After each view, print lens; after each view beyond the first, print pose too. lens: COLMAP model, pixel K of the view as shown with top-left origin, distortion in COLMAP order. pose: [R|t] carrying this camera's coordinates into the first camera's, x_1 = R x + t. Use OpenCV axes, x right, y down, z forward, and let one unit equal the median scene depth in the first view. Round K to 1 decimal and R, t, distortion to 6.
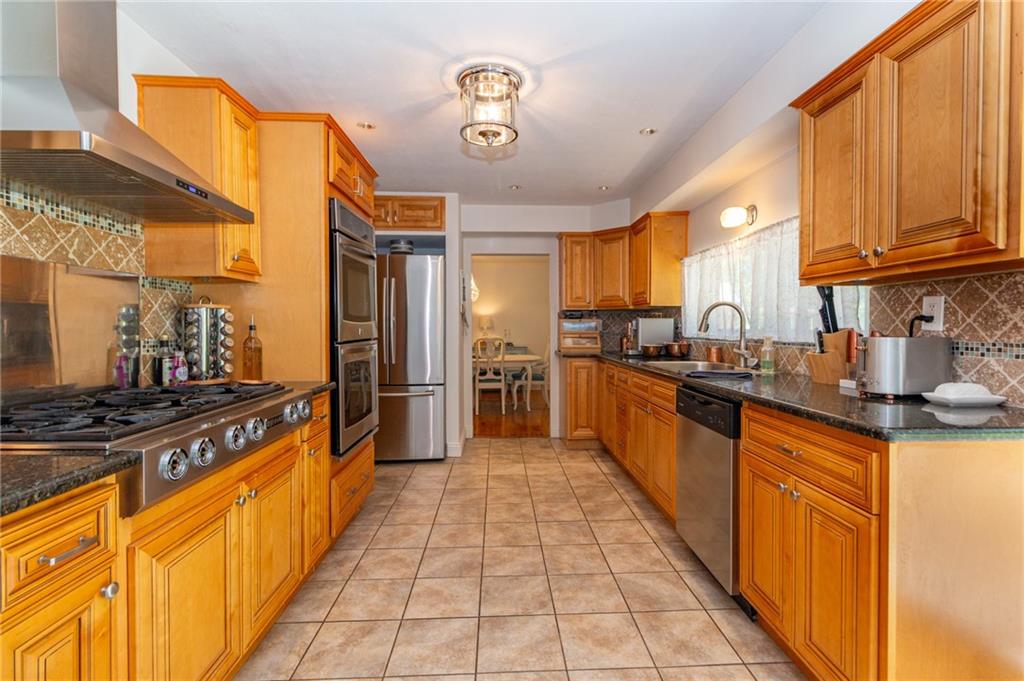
lens RADIAL K [[470.4, 0, 519.8], [0, 470.4, 336.6], [0, 0, 1]] dist [0.005844, -0.000345]
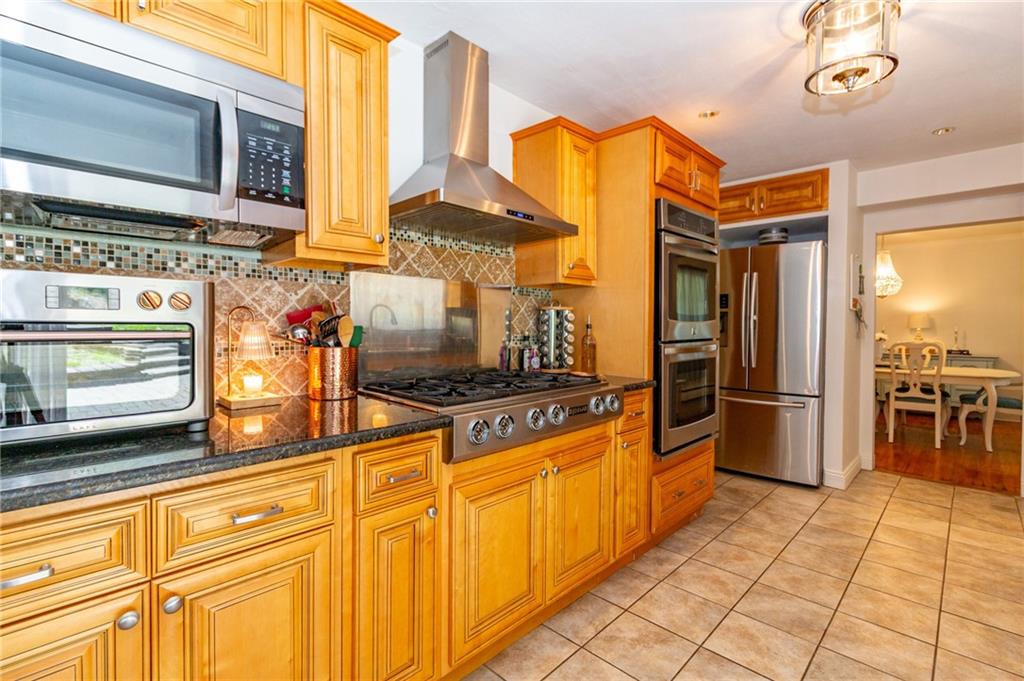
lens RADIAL K [[470.4, 0, 516.4], [0, 470.4, 336.1], [0, 0, 1]] dist [0.005844, -0.000345]
pose [[0.690733, 0.022900, -0.722747, 0.128613], [-0.022035, 0.999701, 0.010616, -0.003497], [0.722774, 0.008593, 0.691031, 0.086375]]
